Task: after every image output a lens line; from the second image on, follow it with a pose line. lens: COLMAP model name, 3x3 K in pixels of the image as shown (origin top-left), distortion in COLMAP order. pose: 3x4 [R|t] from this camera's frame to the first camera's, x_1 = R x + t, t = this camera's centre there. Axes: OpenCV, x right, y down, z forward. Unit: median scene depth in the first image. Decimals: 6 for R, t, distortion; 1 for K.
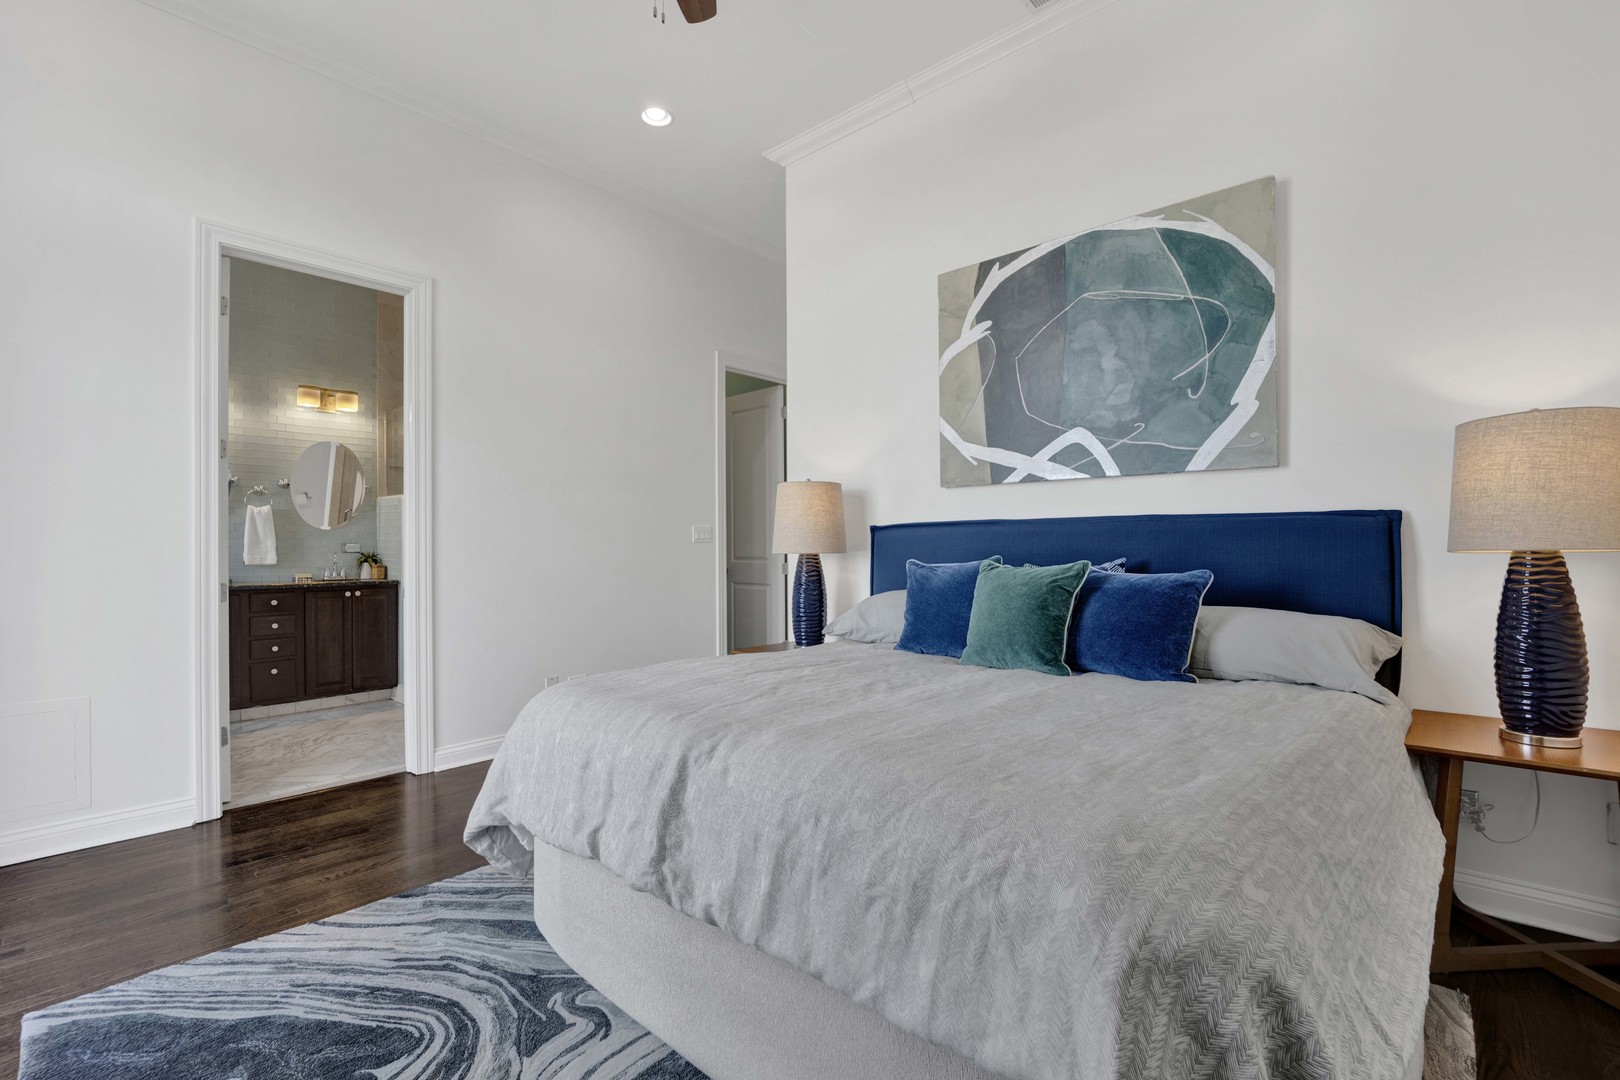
lens RADIAL K [[698.9, 0, 794.2], [0, 698.9, 536.1], [0, 0, 1]] dist [-0.001659, -0.012518]
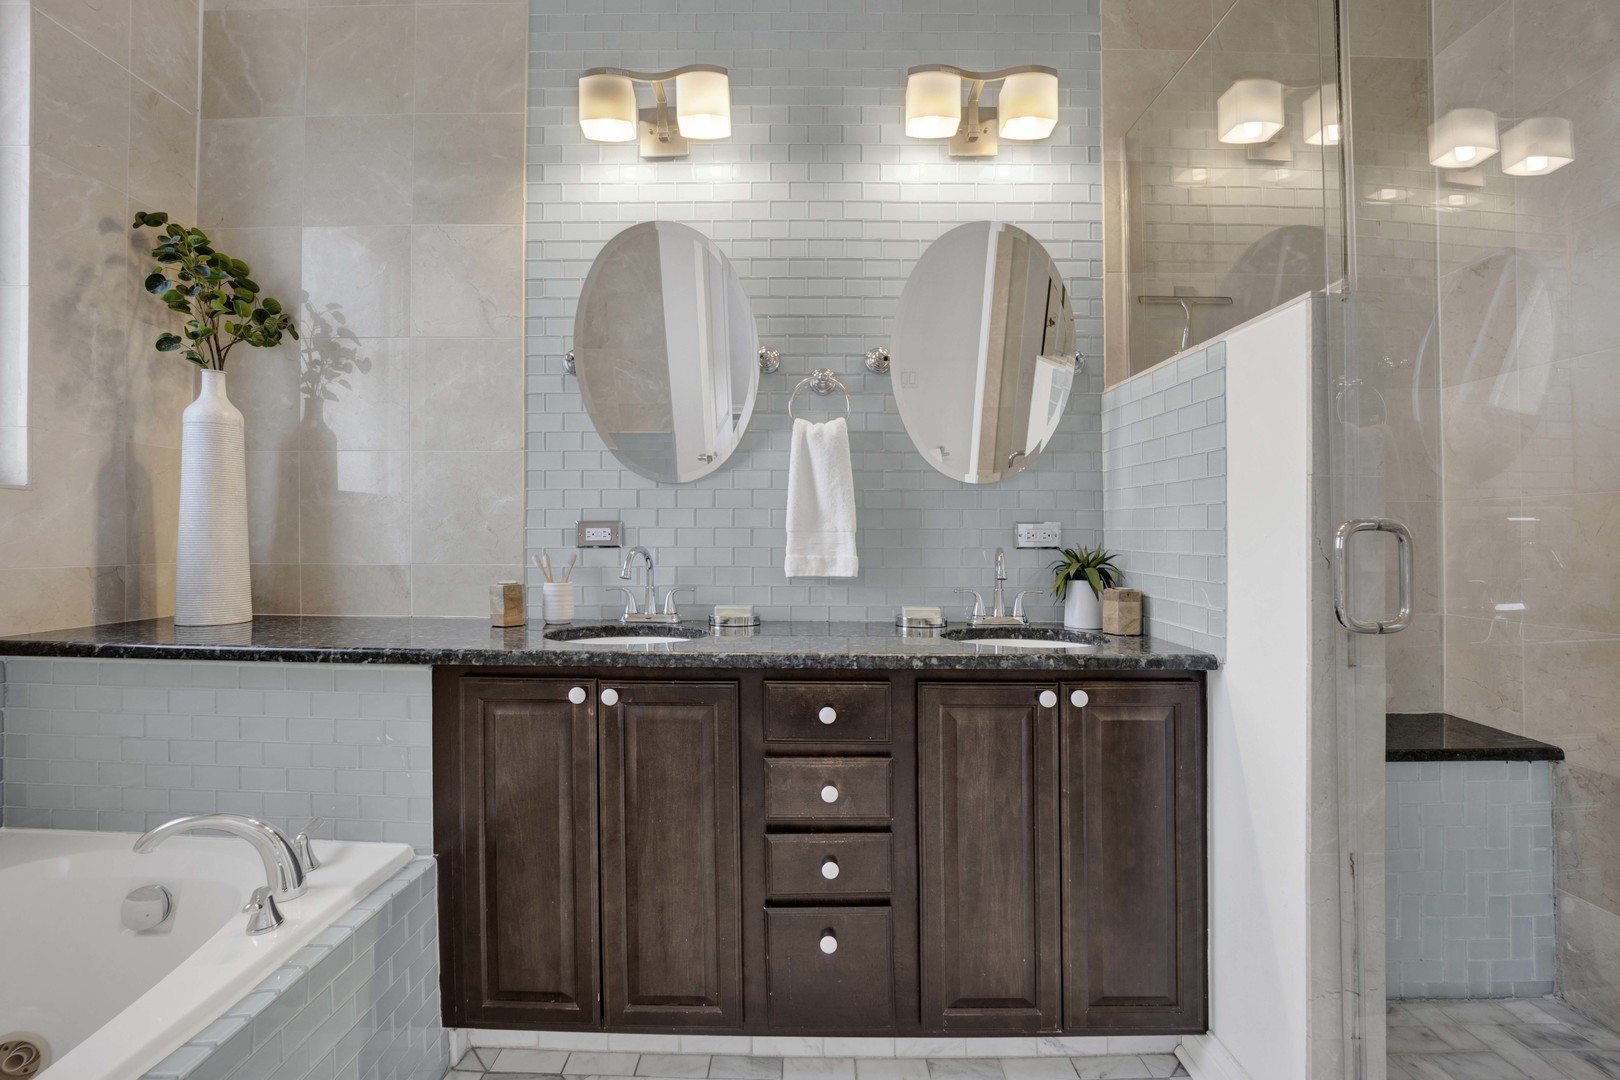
lens RADIAL K [[681.0, 0, 806.0], [0, 681.0, 530.1], [0, 0, 1]] dist [-0.016585, -0.000181]
pose [[0.679821, -0.004956, -0.733361, -0.498084], [0.000187, 0.999978, -0.006584, 0.017197], [0.733378, 0.004339, 0.679807, 0.731713]]
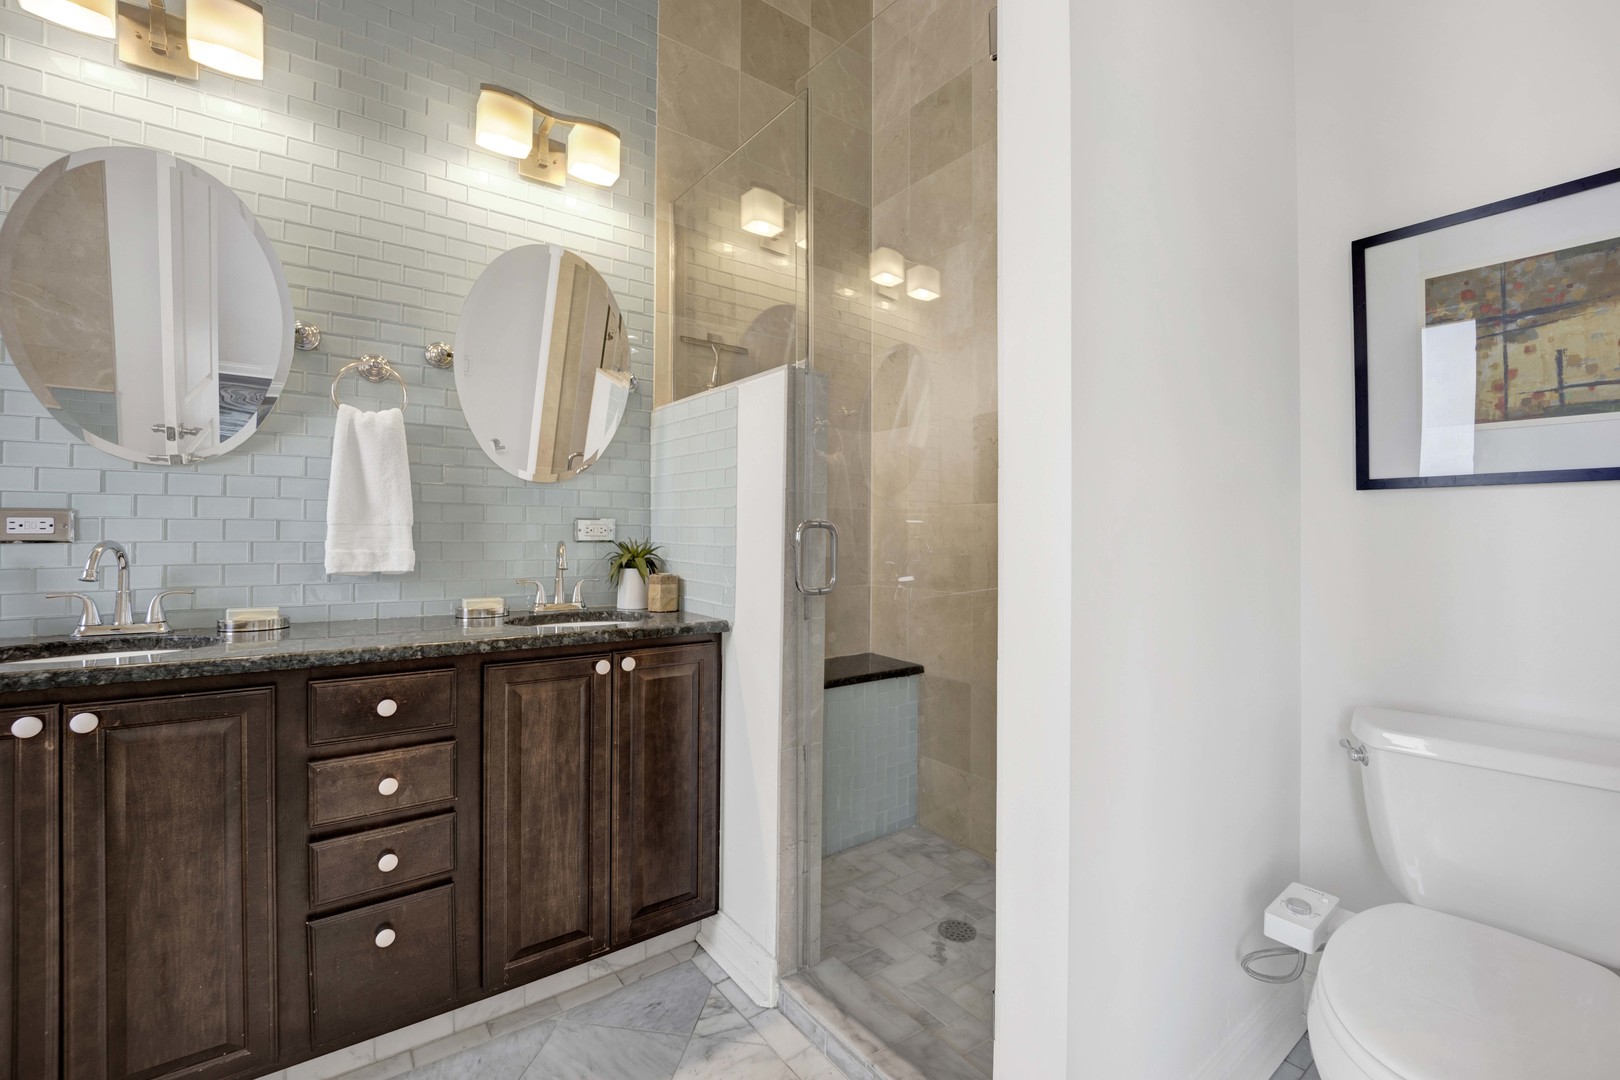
lens RADIAL K [[693.1, 0, 823.0], [0, 693.1, 516.6], [0, 0, 1]] dist [0.000054, -0.012414]
pose [[0.985026, 0.002768, -0.172385, -0.471551], [-0.006319, 0.999779, -0.020054, 0.016834], [0.172291, 0.020843, 0.984826, 0.678572]]
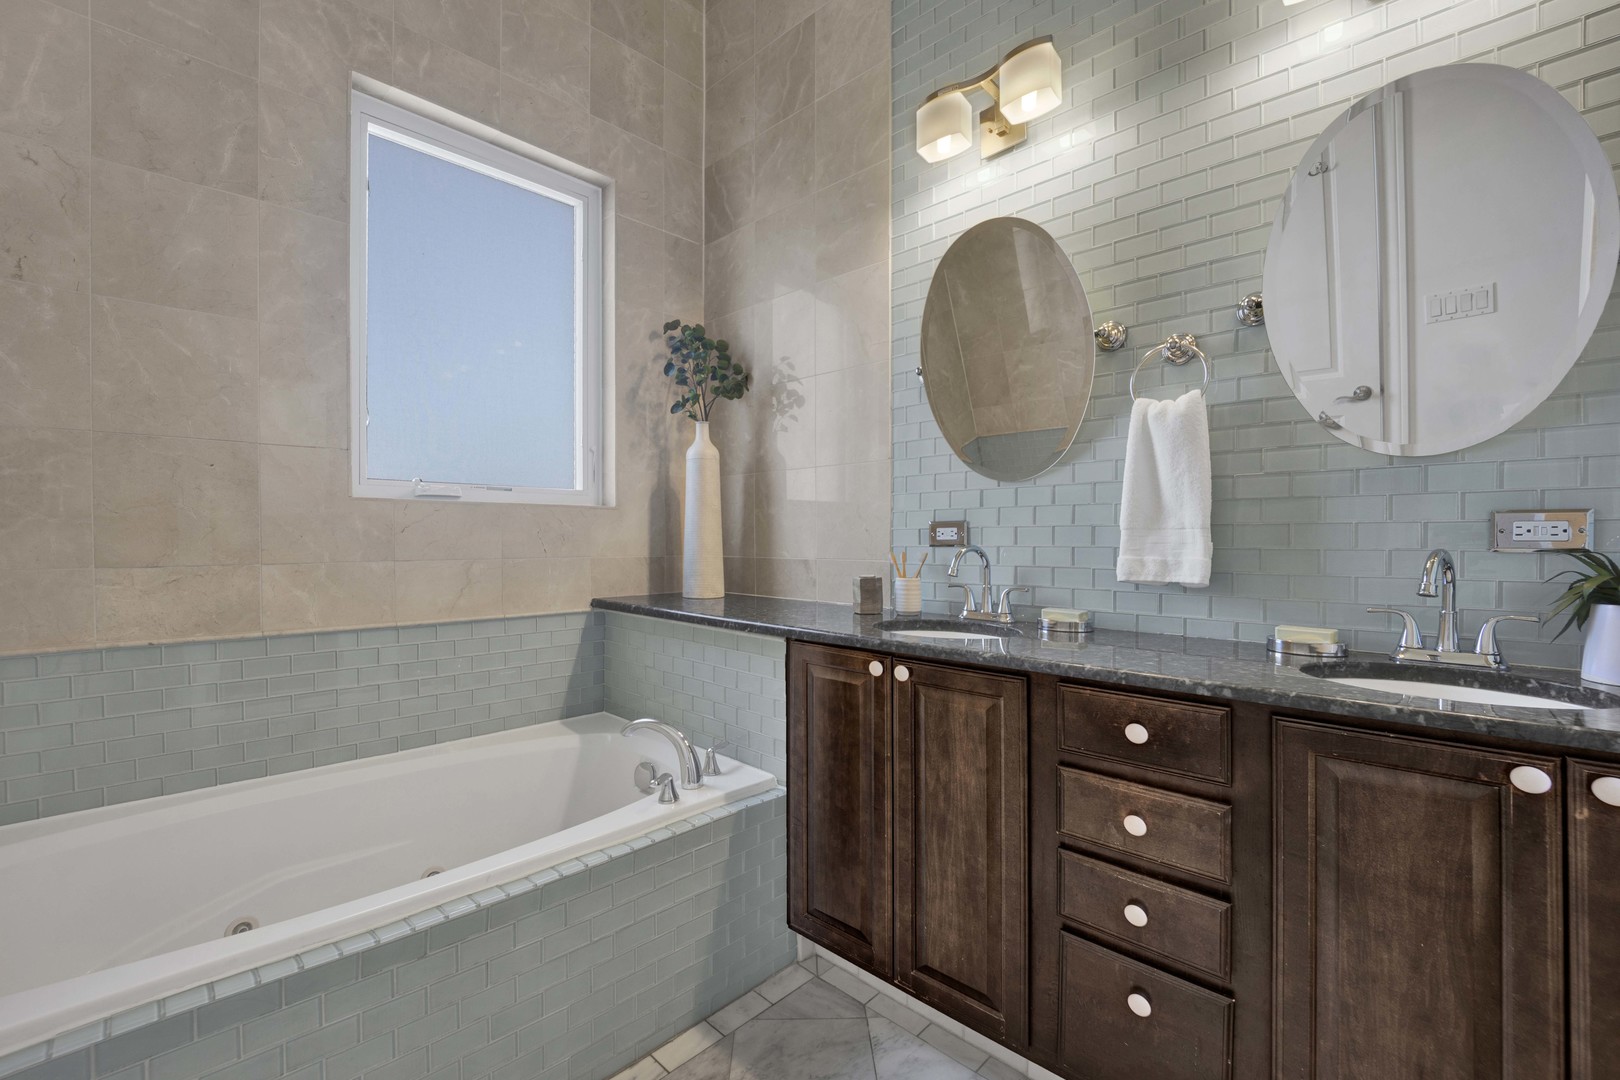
lens RADIAL K [[698.9, 0, 794.2], [0, 698.9, 536.1], [0, 0, 1]] dist [-0.001659, -0.012518]
pose [[-0.024610, 0.000414, -0.999697, -0.443173], [0.006243, 0.999980, 0.000260, 0.017715], [0.999678, -0.006234, -0.024612, 0.820609]]
